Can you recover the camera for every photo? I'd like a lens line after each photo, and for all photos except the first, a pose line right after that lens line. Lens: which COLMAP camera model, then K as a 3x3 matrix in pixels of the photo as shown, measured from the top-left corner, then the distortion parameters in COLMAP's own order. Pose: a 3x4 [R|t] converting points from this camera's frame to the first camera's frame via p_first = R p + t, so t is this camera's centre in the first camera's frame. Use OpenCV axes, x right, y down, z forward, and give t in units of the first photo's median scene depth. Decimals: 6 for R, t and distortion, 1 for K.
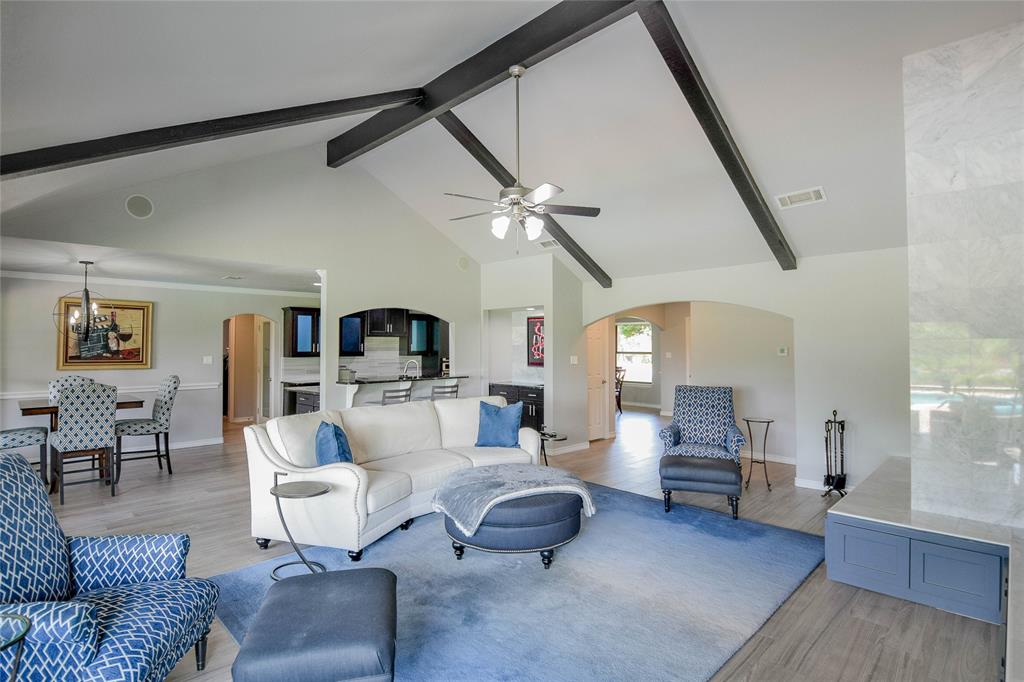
lens RADIAL K [[511.5, 0, 505.2], [0, 511.5, 331.2], [0, 0, 1]] dist [0.012243, -0.023246]
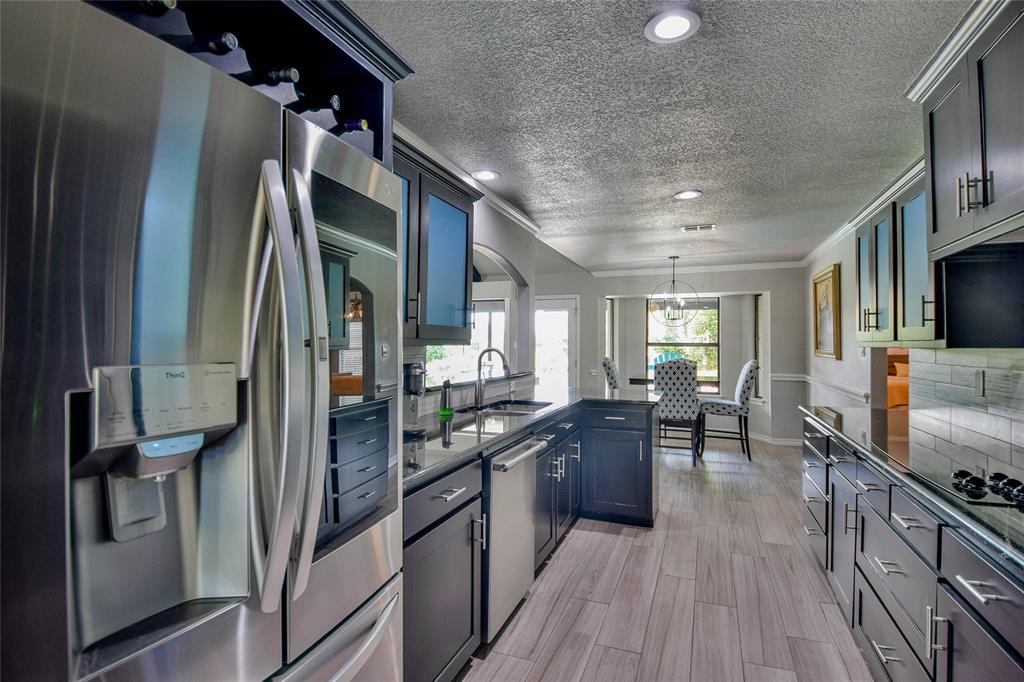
lens RADIAL K [[511.5, 0, 506.2], [0, 511.5, 335.6], [0, 0, 1]] dist [0.012243, -0.023246]
pose [[-0.915444, -0.011870, -0.402269, -0.013857], [0.005948, 0.999057, -0.043017, 0.068651], [0.402401, -0.041773, -0.914510, 1.496834]]
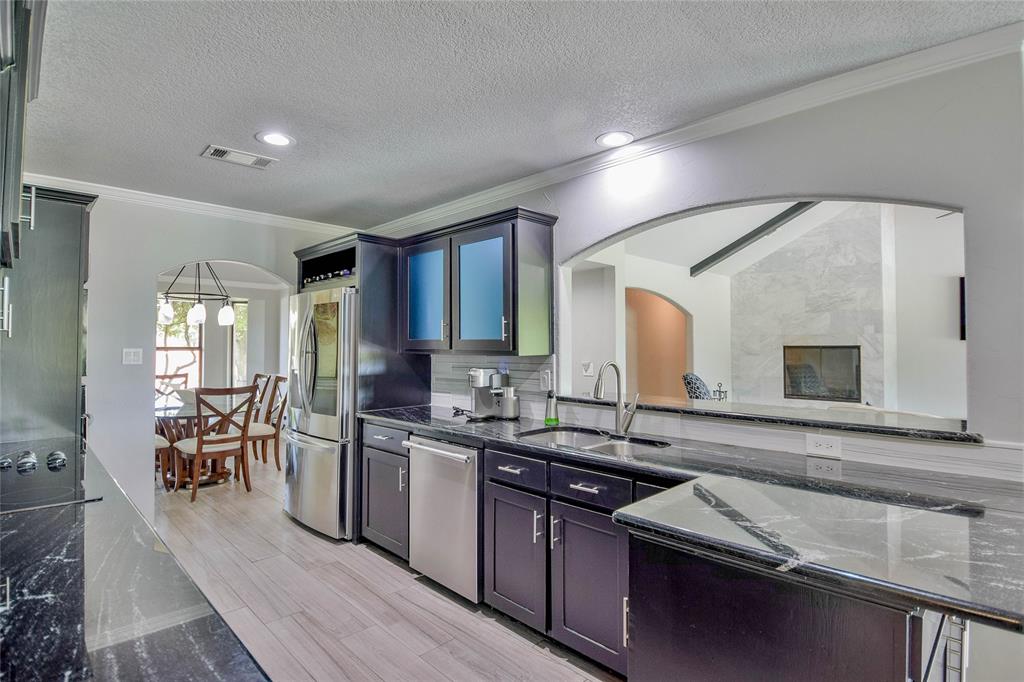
lens RADIAL K [[511.5, 0, 514.3], [0, 511.5, 333.5], [0, 0, 1]] dist [0.012243, -0.023246]
pose [[0.003375, 0.026566, 0.999641, -0.557205], [-0.031413, 0.999157, -0.026447, 0.052247], [-0.999501, -0.031313, 0.004207, 1.126989]]
